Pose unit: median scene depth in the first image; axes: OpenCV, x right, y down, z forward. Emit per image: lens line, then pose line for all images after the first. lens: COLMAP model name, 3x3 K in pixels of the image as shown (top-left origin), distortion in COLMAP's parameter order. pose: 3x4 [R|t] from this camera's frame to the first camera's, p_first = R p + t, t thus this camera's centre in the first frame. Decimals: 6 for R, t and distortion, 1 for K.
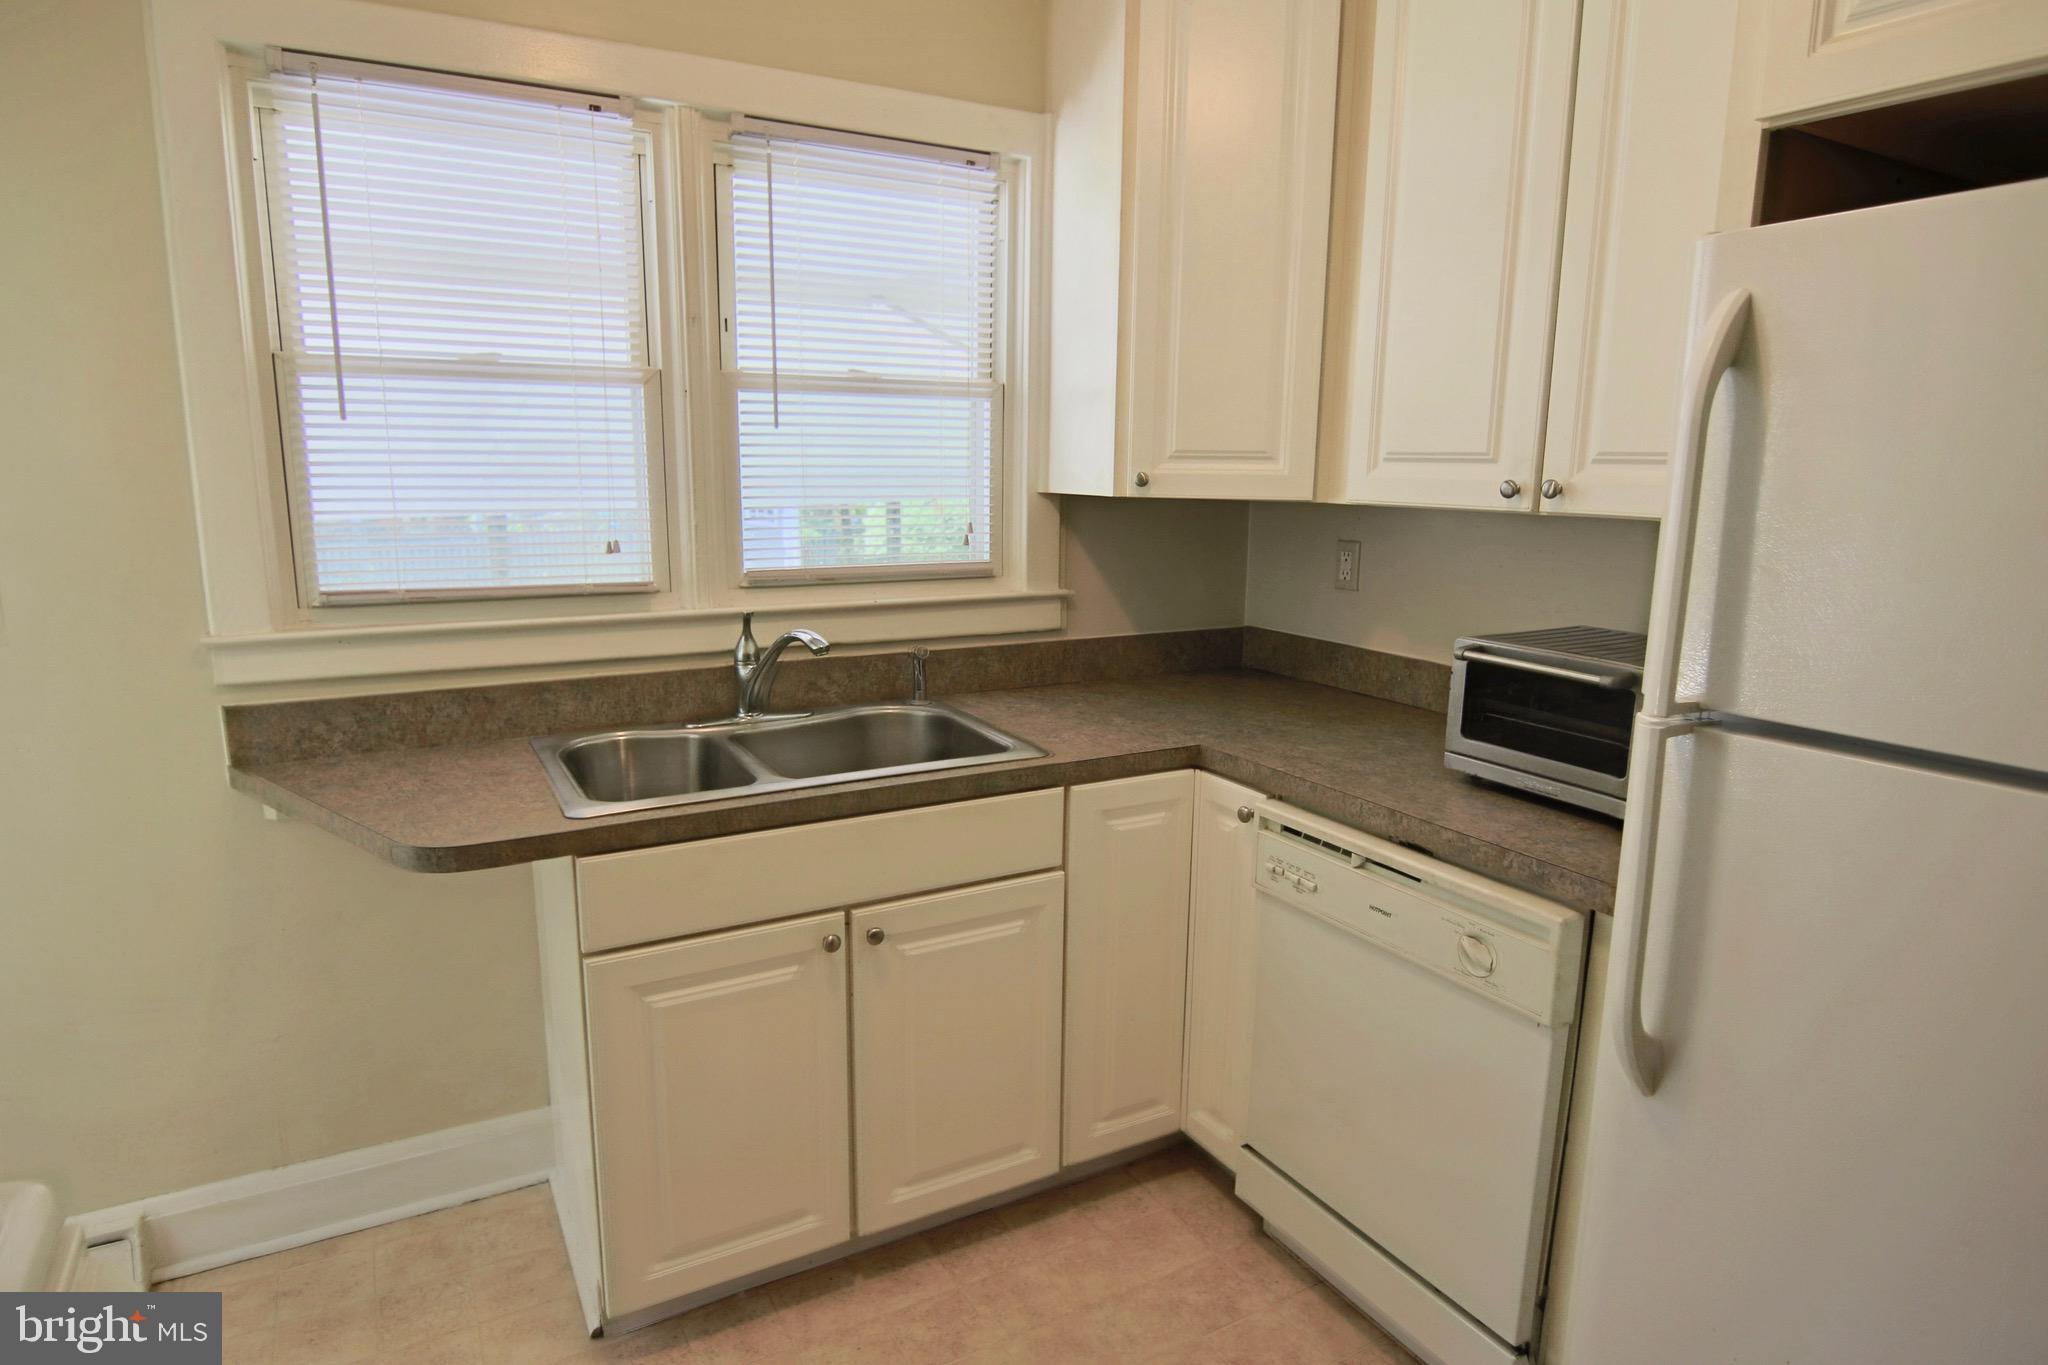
lens RADIAL K [[1153.3, 0, 1007.3], [0, 1153.3, 680.6], [0, 0, 1]] dist [-0.014078, -0.004786]
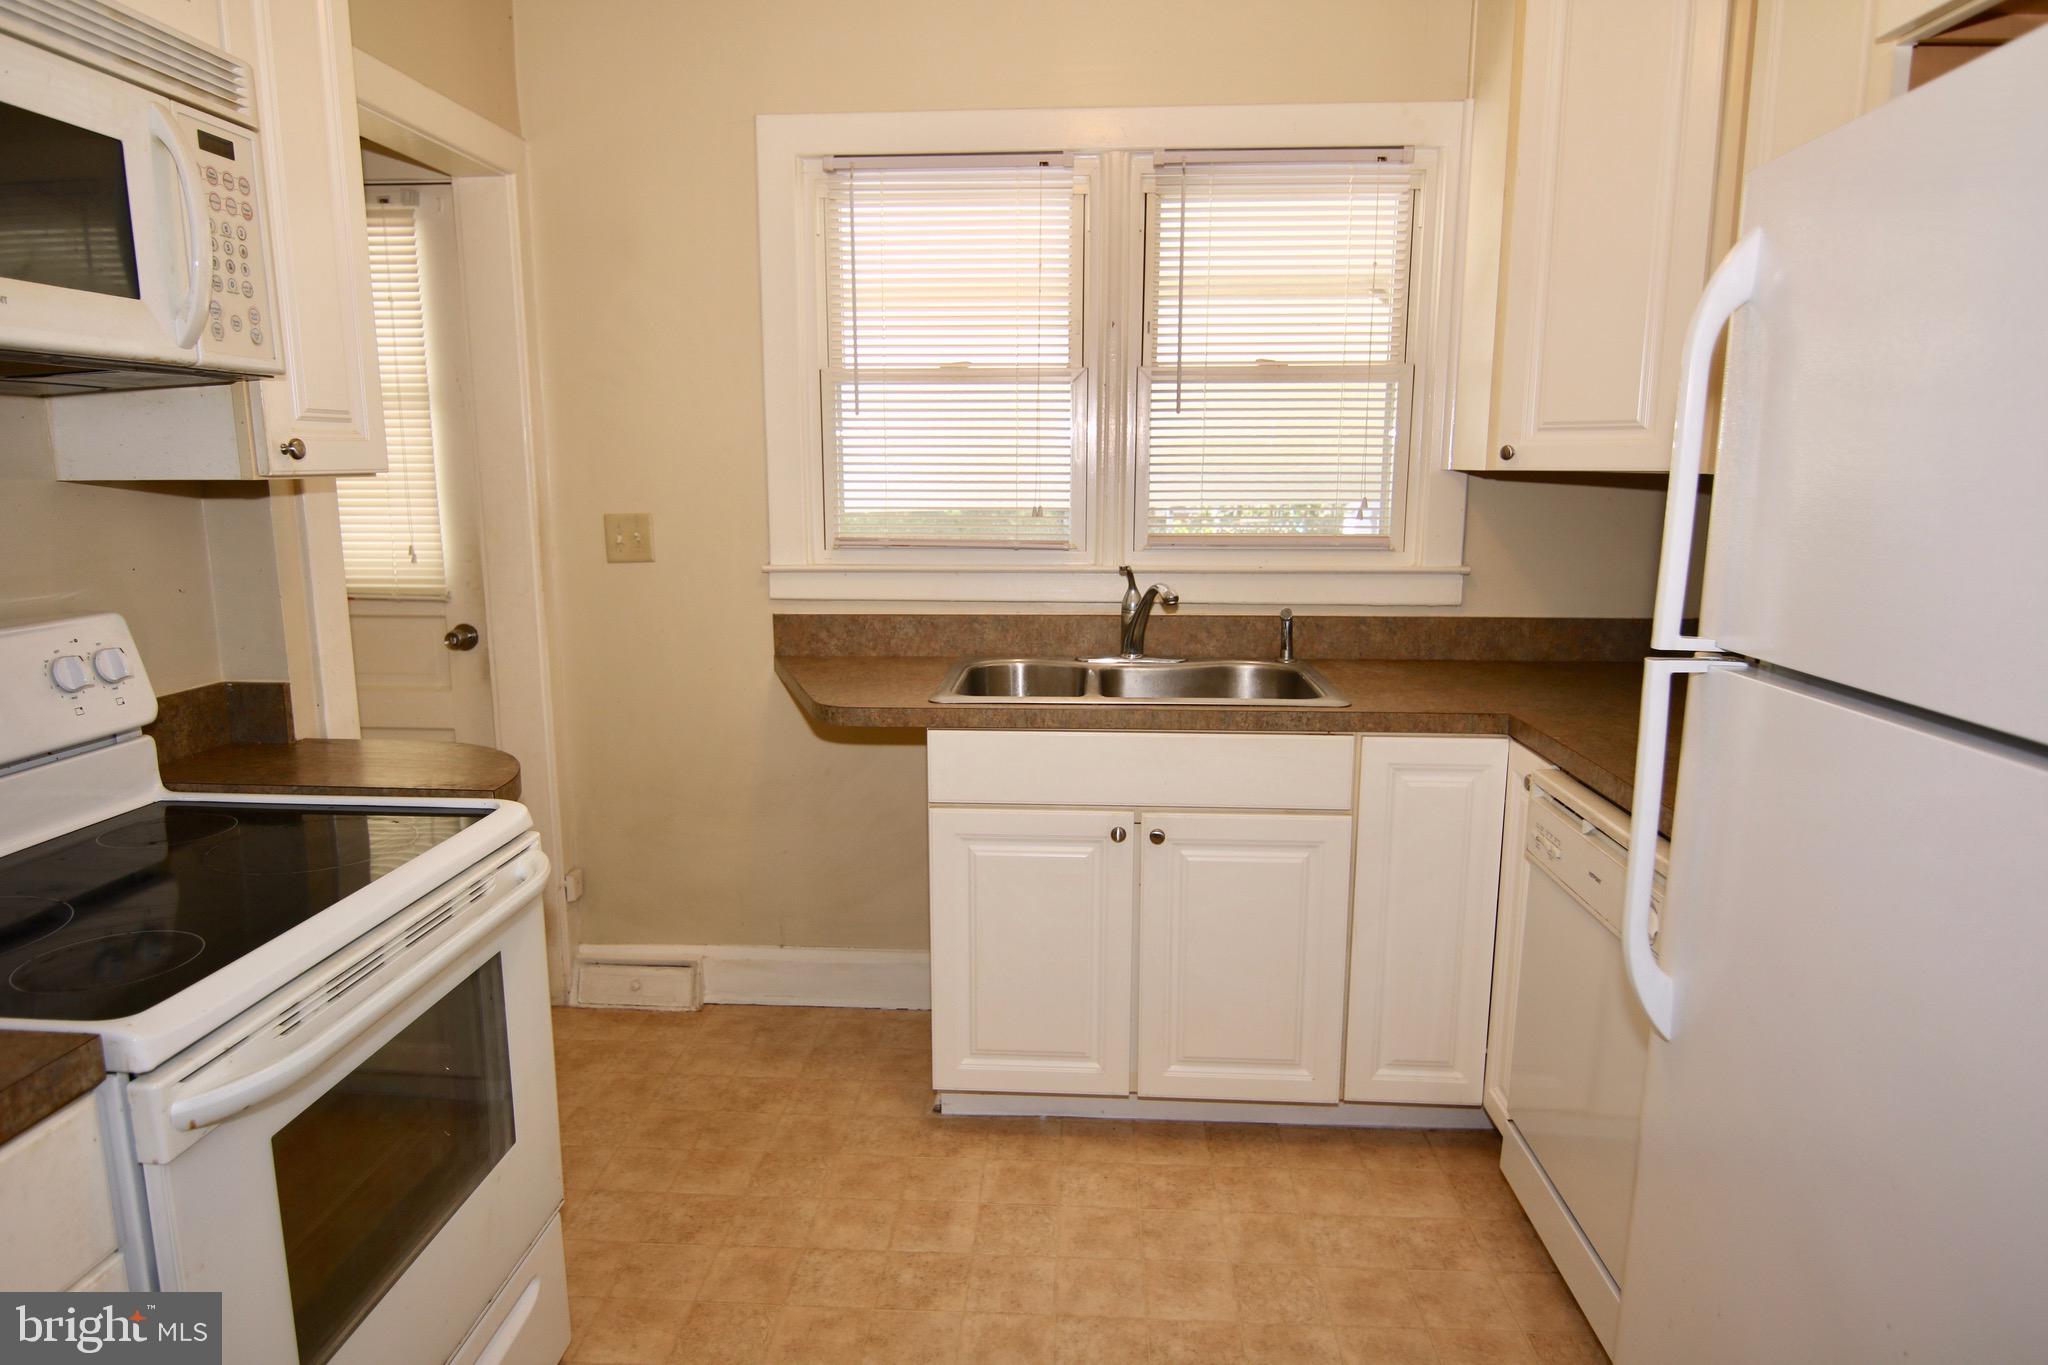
lens RADIAL K [[1227.5, 0, 1013.5], [0, 1227.5, 666.5], [0, 0, 1]] dist [-0.005940, -0.012662]
pose [[0.840914, 0.078622, -0.535427, 0.362624], [-0.092198, 0.995740, 0.001413, 0.051795], [0.533257, 0.048177, 0.844580, -0.127975]]
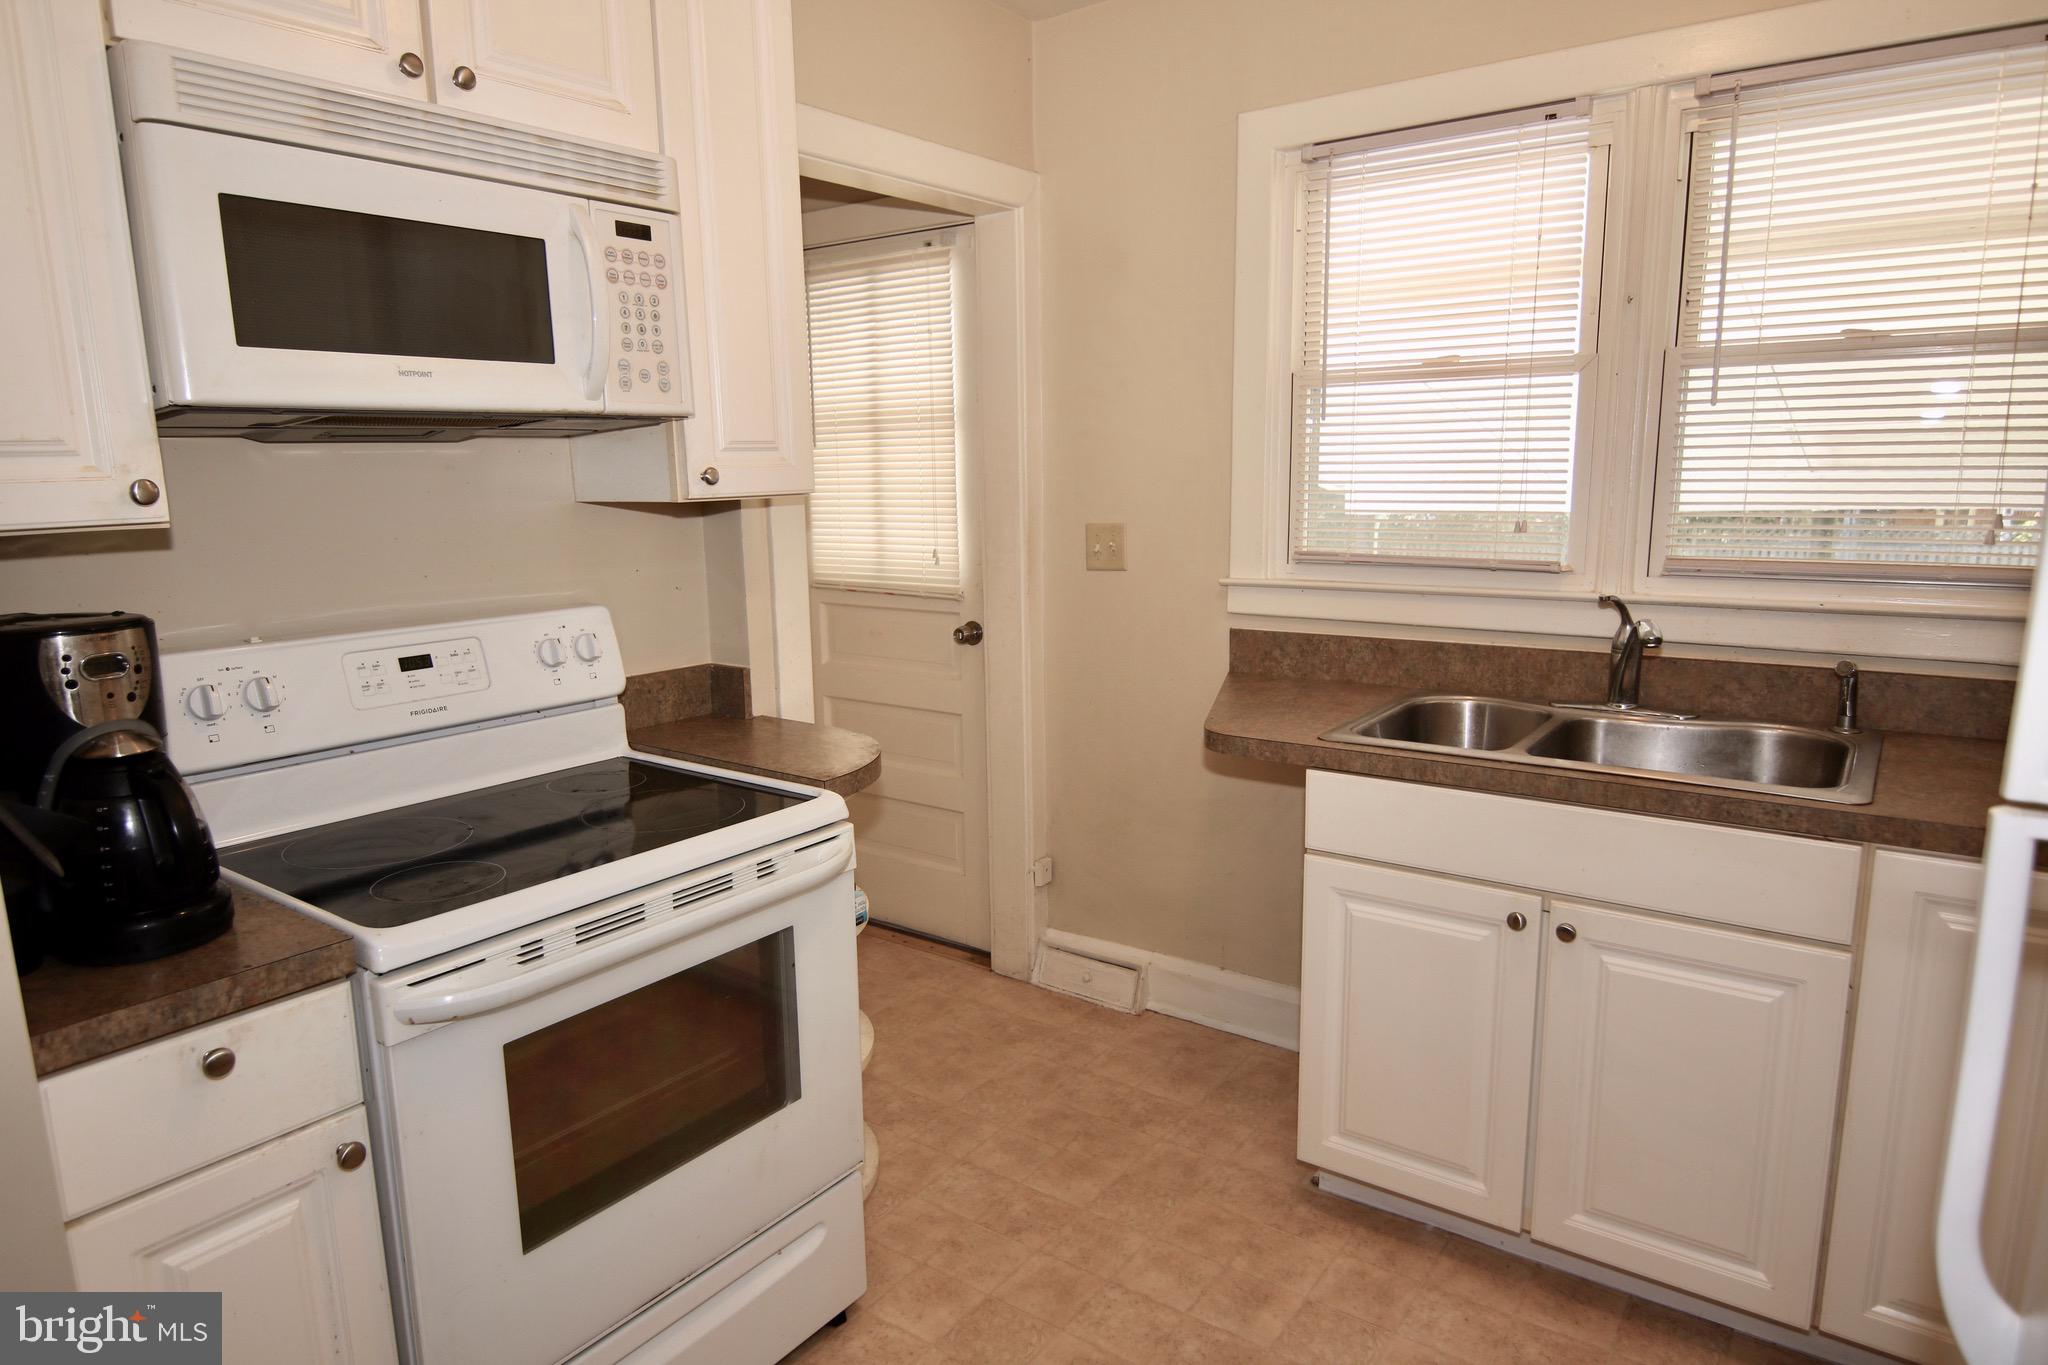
lens RADIAL K [[1227.5, 0, 1018.6], [0, 1227.5, 666.2], [0, 0, 1]] dist [-0.005940, -0.012662]
pose [[0.411221, 0.131565, -0.901991, 0.508360], [-0.146800, 0.986171, 0.076917, -0.007392], [0.899637, 0.100782, 0.424848, 0.112762]]
